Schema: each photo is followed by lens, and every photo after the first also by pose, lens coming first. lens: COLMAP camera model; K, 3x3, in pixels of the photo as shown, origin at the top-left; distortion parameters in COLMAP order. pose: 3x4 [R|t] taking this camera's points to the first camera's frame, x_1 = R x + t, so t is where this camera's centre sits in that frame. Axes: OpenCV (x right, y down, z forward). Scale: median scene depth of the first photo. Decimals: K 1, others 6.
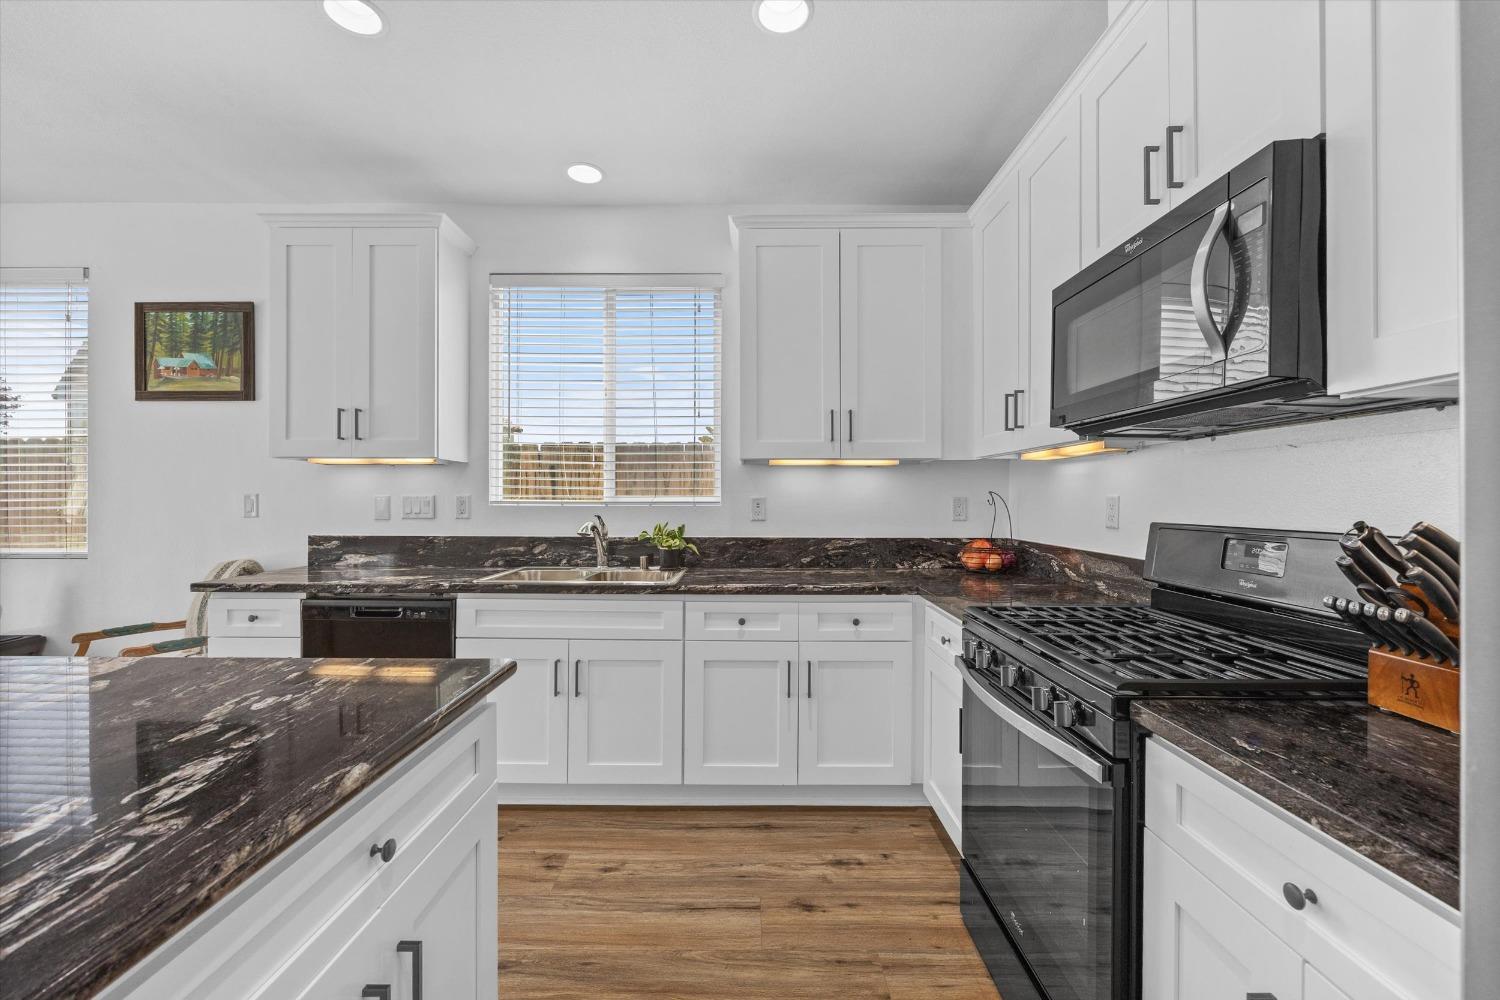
lens RADIAL K [[600.9, 0, 750.0], [0, 600.9, 500.0], [0, 0, 1]] dist [0.000300, -0.000044]
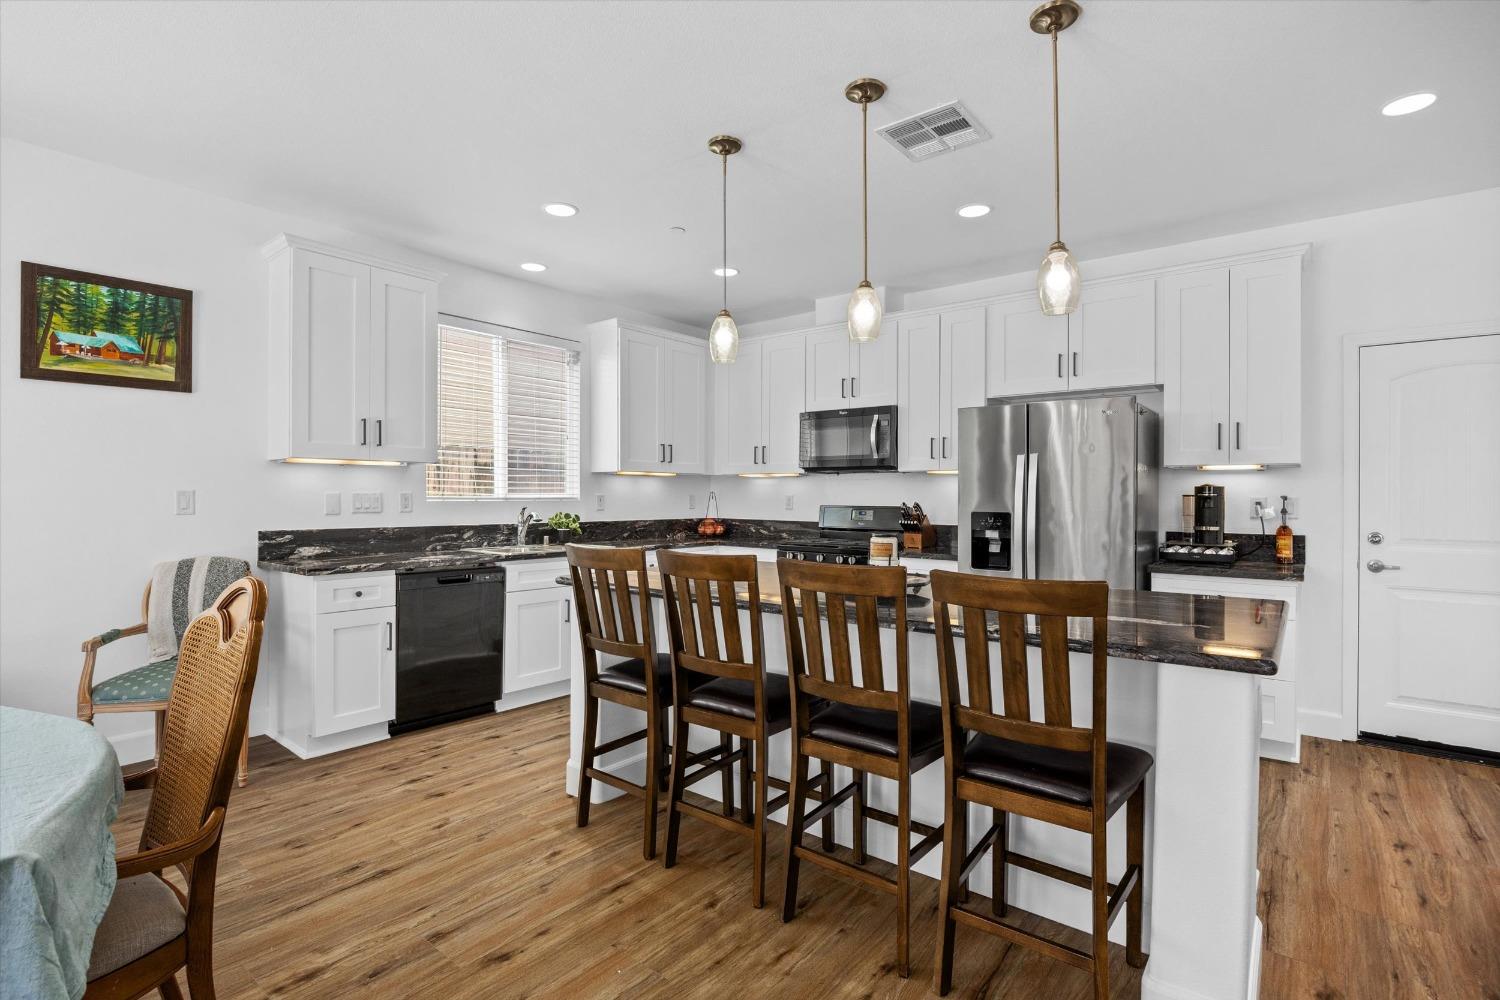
lens RADIAL K [[713.1, 0, 747.0], [0, 713.1, 496.4], [0, 0, 1]] dist [-0.014009, -0.000531]
pose [[0.624146, 0.000415, 0.781308, -1.167106], [-0.001881, 0.999998, 0.000972, -0.002676], [-0.781305, -0.002076, 0.624145, -0.406935]]
